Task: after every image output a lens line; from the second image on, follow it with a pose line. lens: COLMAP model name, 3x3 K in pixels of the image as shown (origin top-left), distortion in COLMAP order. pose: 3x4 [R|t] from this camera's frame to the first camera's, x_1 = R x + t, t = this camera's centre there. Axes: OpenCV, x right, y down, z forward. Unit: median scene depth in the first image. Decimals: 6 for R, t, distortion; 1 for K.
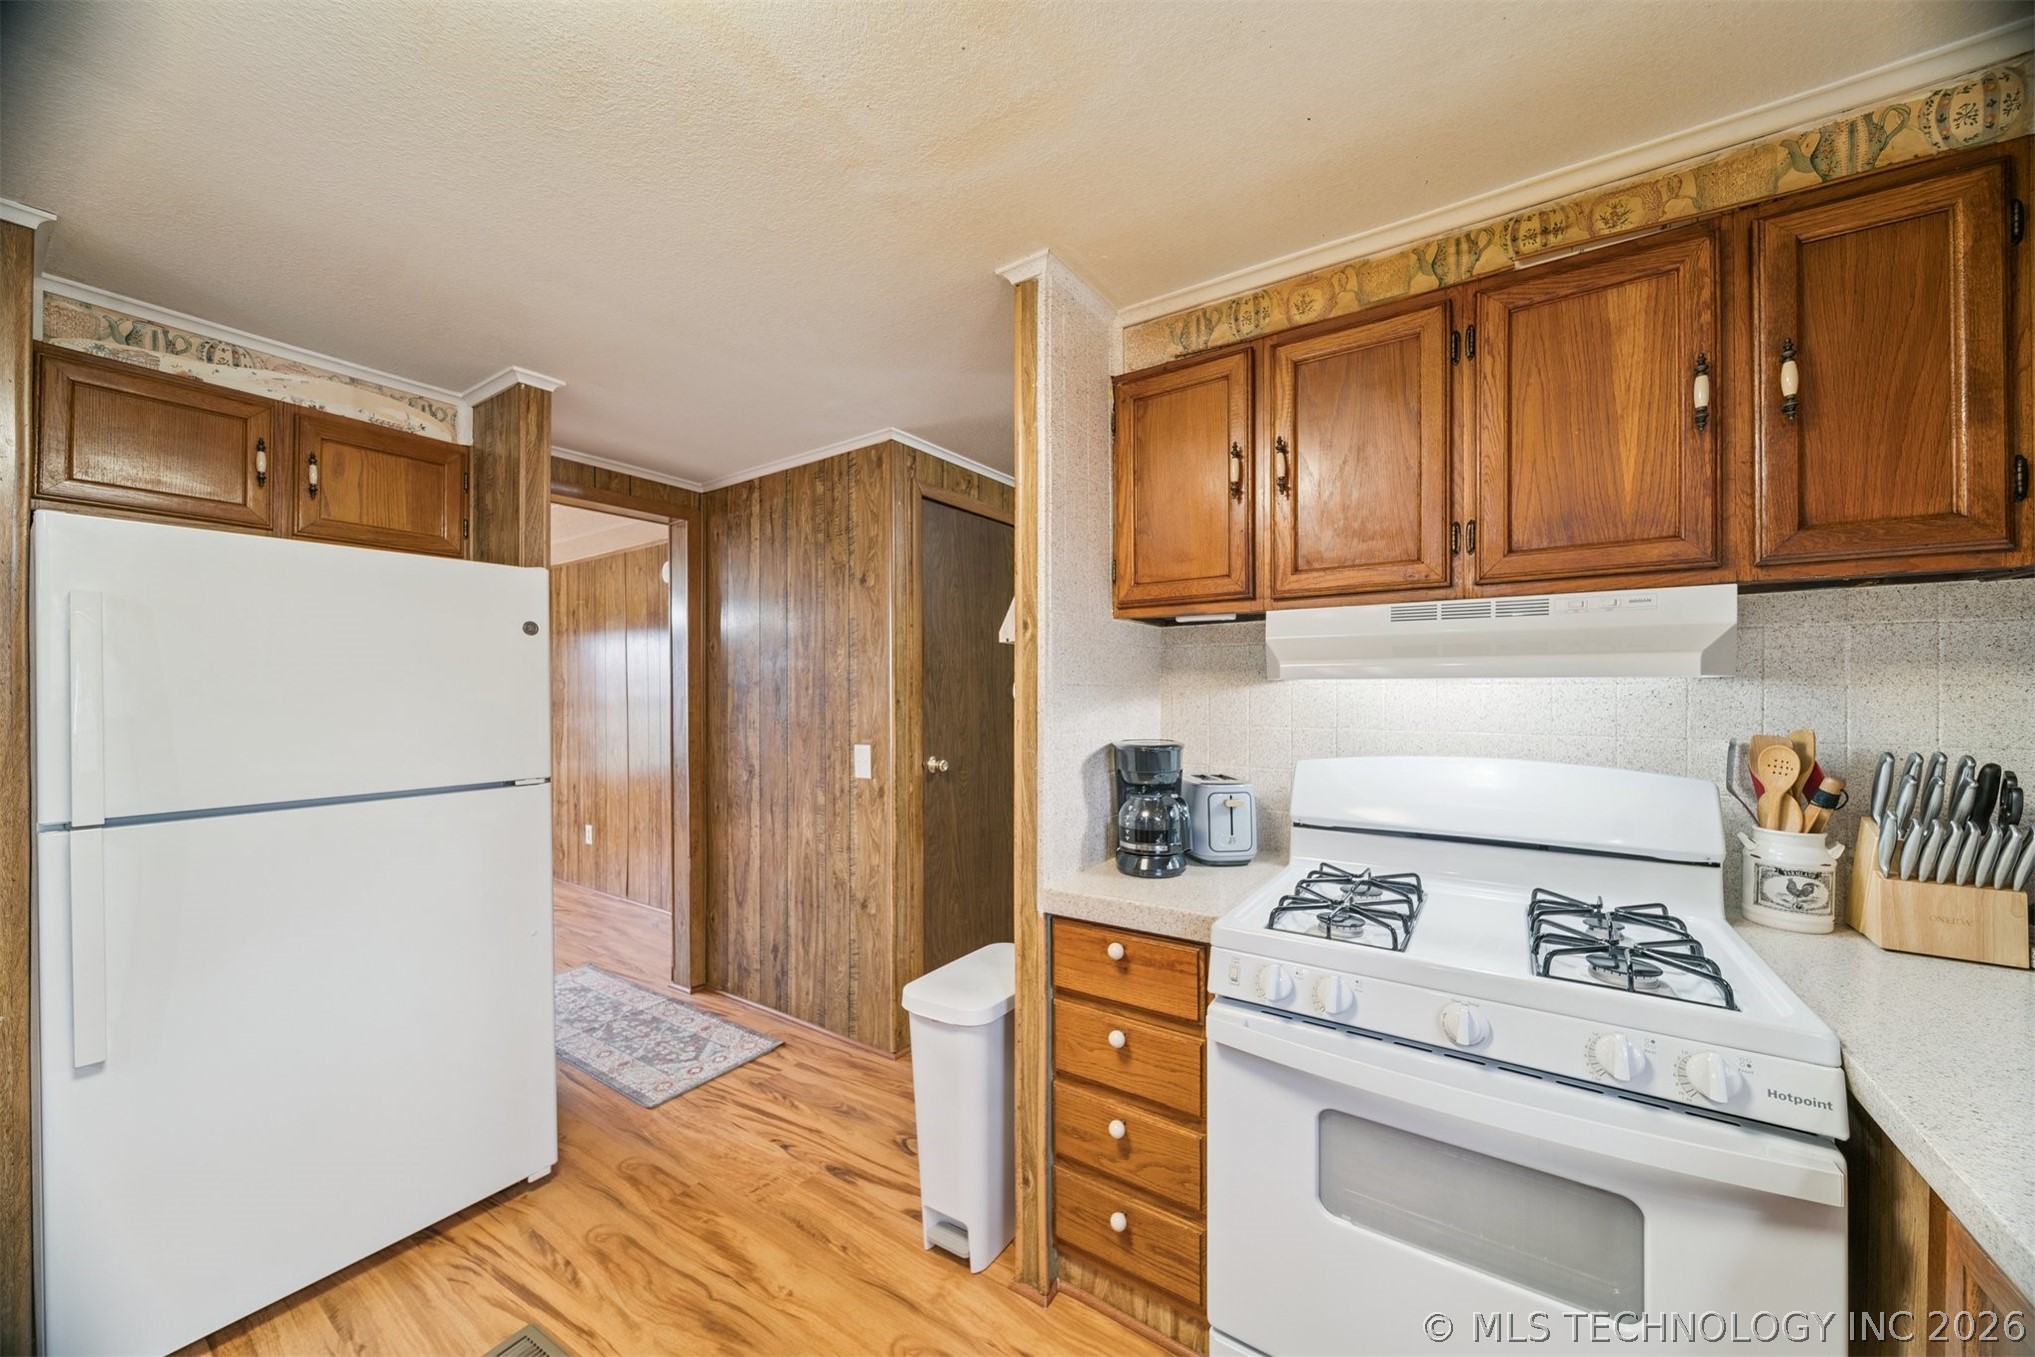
lens RADIAL K [[718.8, 0, 1020.8], [0, 718.8, 689.1], [0, 0, 1]] dist [-0.004979, -0.000644]
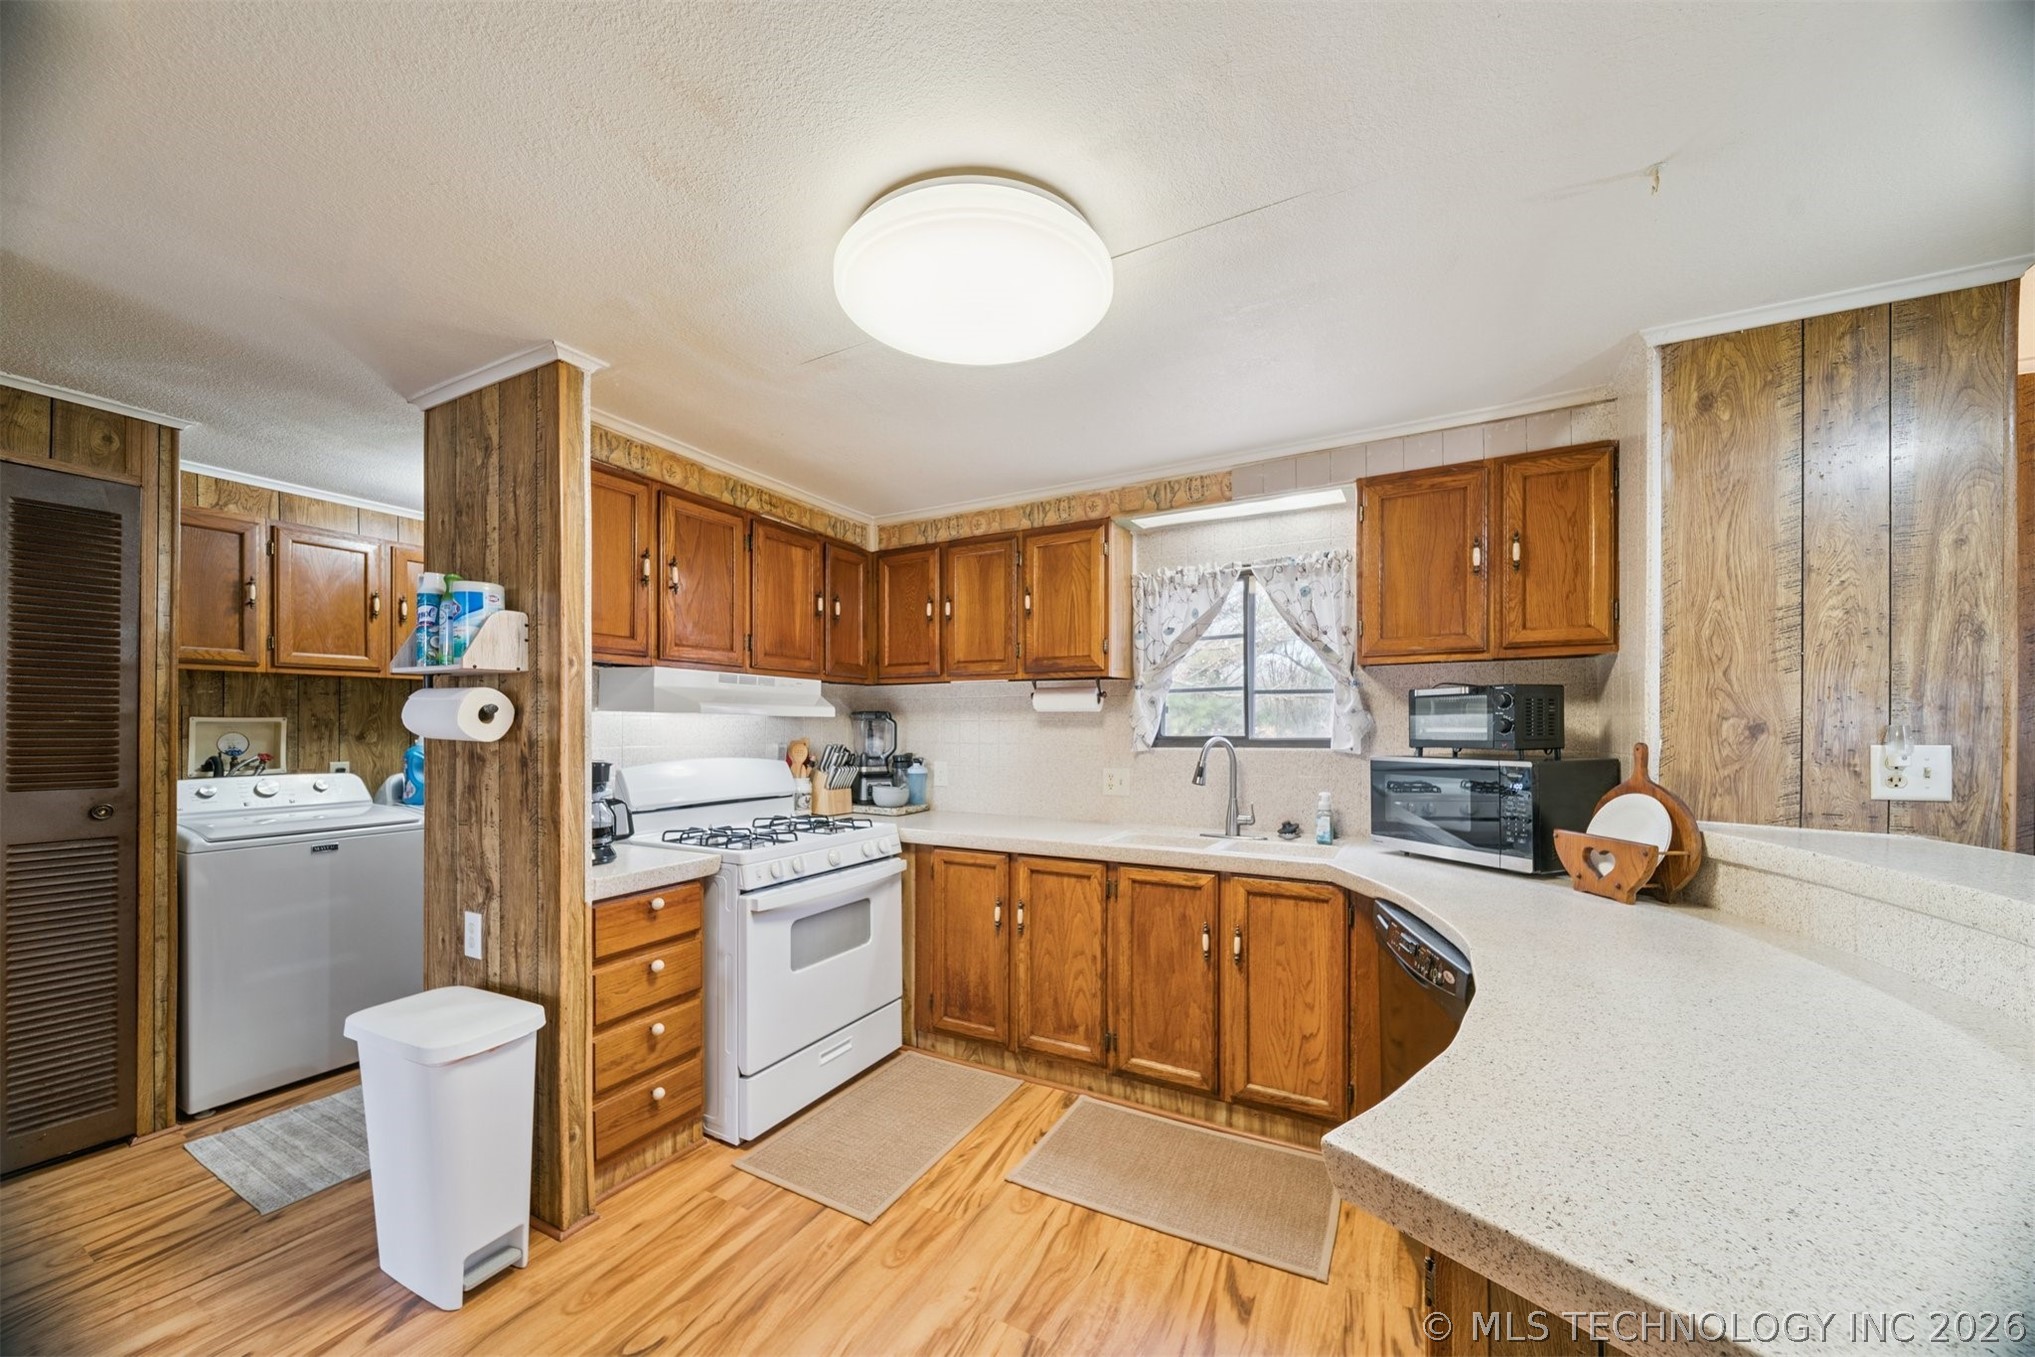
lens RADIAL K [[718.8, 0, 1026.7], [0, 718.8, 731.7], [0, 0, 1]] dist [-0.004979, -0.000644]
pose [[-0.099733, -0.005679, 0.994998, -1.368232], [-0.005208, 0.999973, 0.005185, 0.016790], [-0.995001, -0.004665, -0.099760, 0.428066]]
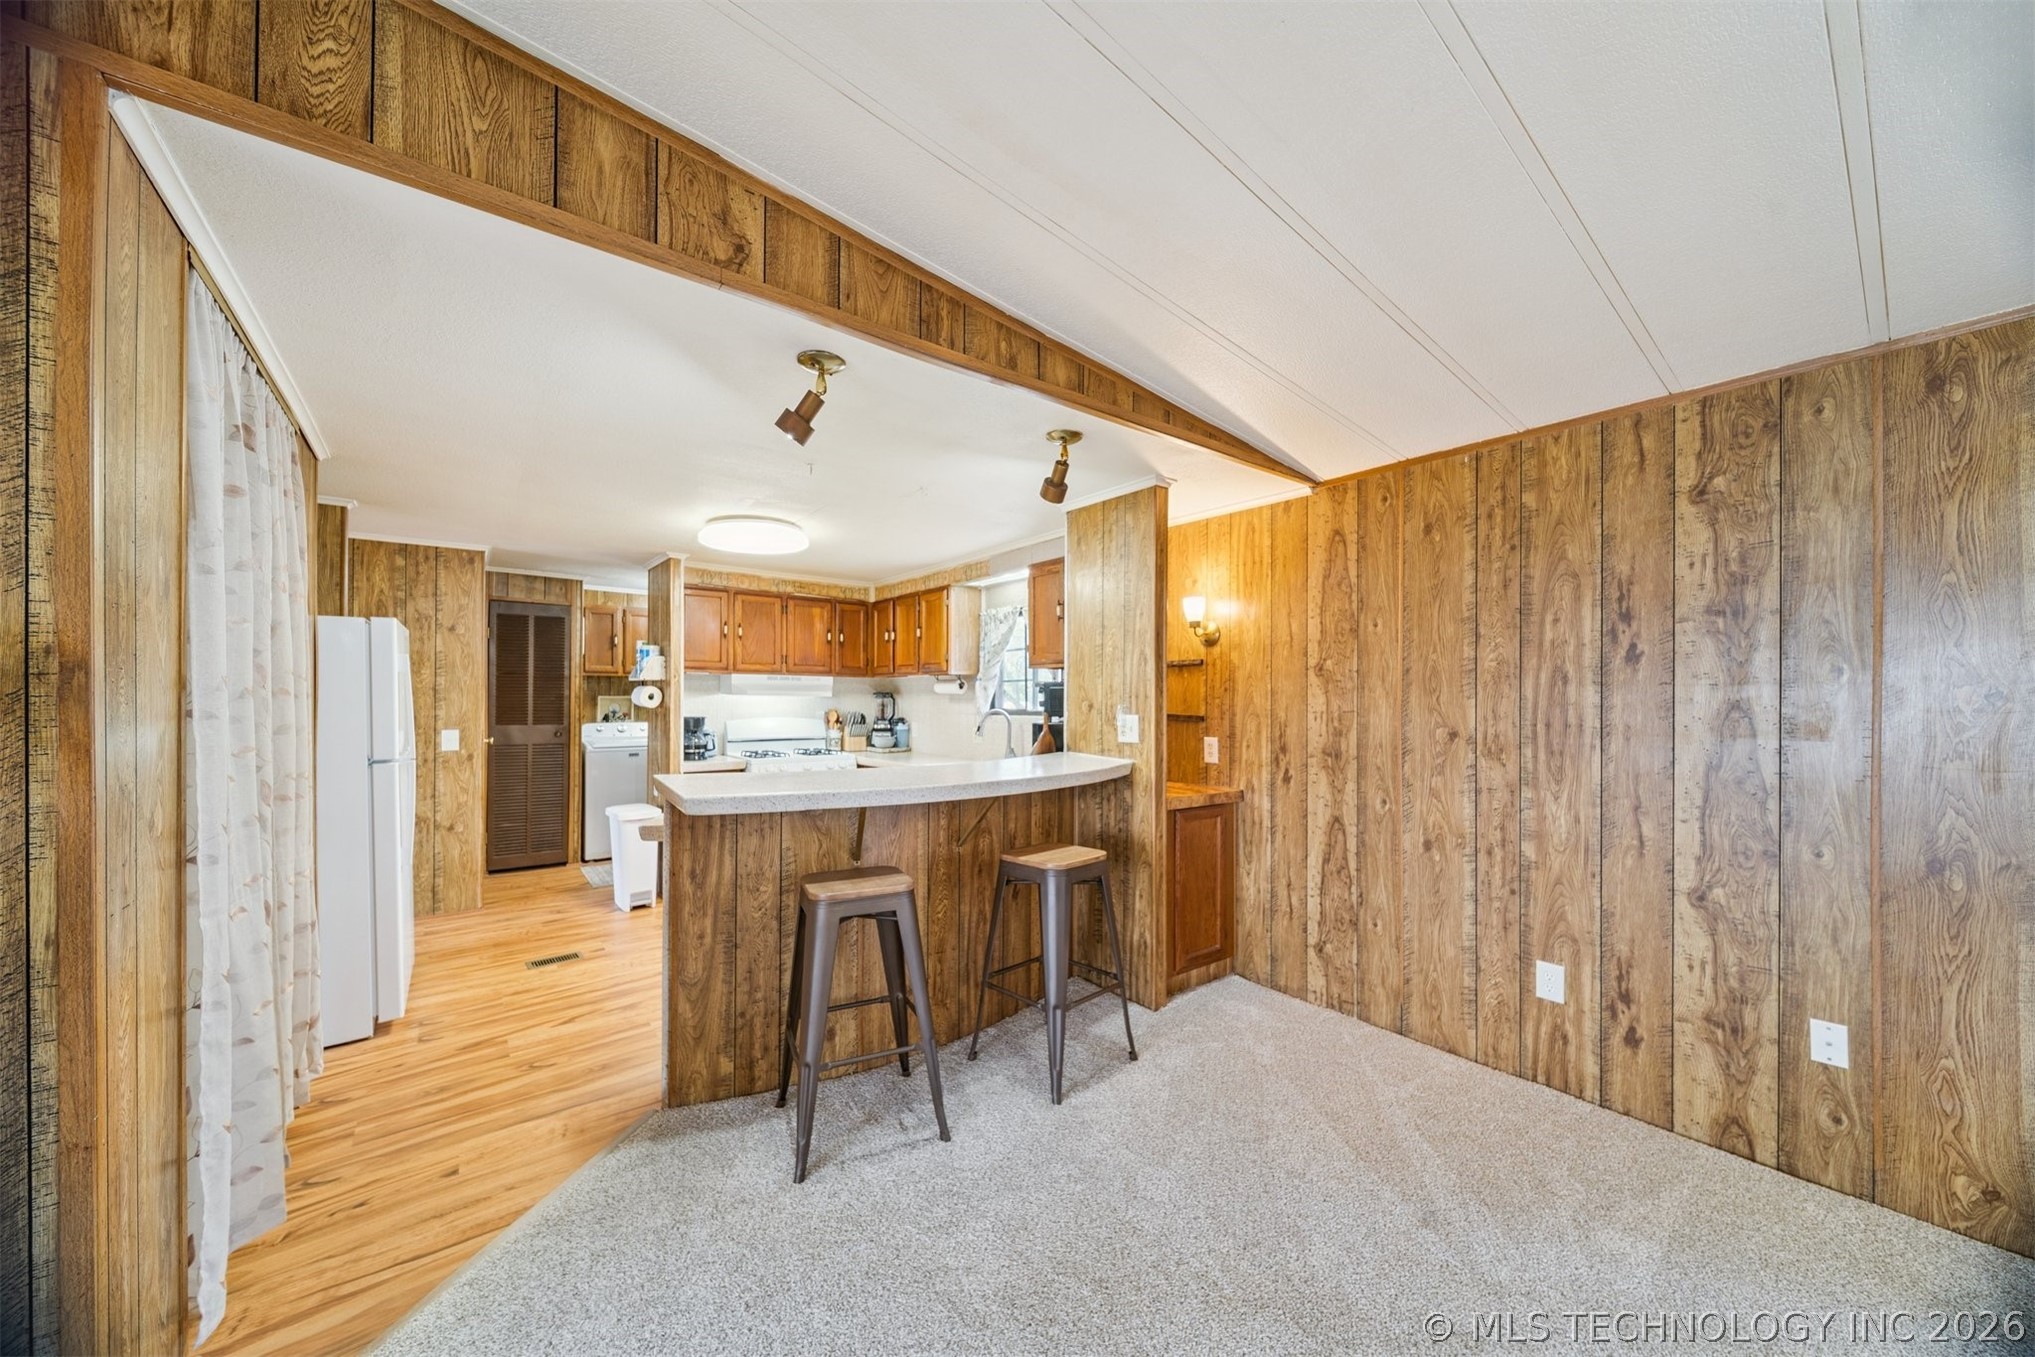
lens RADIAL K [[718.8, 0, 1036.3], [0, 718.8, 700.0], [0, 0, 1]] dist [-0.004979, -0.000644]
pose [[0.302994, 0.000223, 0.952992, -2.628126], [-0.009294, 0.999953, 0.002721, -0.014183], [-0.952947, -0.009682, 0.302982, -1.459332]]
